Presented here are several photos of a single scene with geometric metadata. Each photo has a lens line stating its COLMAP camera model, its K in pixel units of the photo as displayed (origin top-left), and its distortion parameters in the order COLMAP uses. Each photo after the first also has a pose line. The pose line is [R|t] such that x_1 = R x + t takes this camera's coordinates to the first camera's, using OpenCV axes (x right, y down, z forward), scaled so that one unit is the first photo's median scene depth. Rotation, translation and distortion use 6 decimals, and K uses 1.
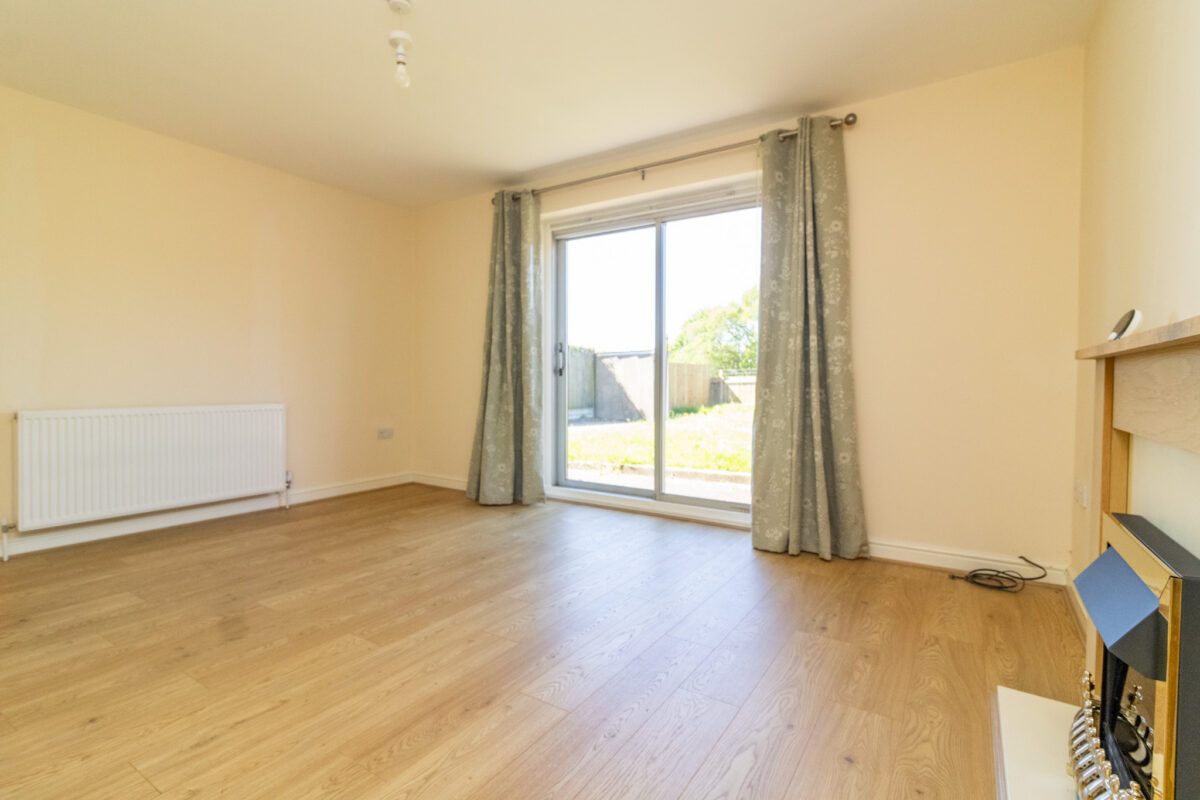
lens RADIAL K [[551.0, 0, 596.9], [0, 551.0, 399.0], [0, 0, 1]] dist [0.003351, 0.000246]
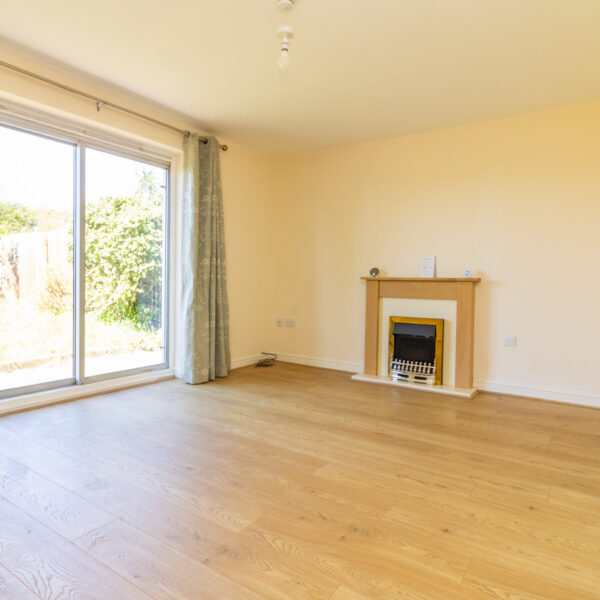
lens RADIAL K [[425.1, 0, 299.0], [0, 425.1, 298.9], [0, 0, 1]] dist [0.004447, 0.000369]
pose [[0.034364, -0.047519, 0.998279, -1.281539], [0.018702, 0.998725, 0.046897, -0.051424], [-0.999234, 0.017058, 0.035209, 0.853413]]
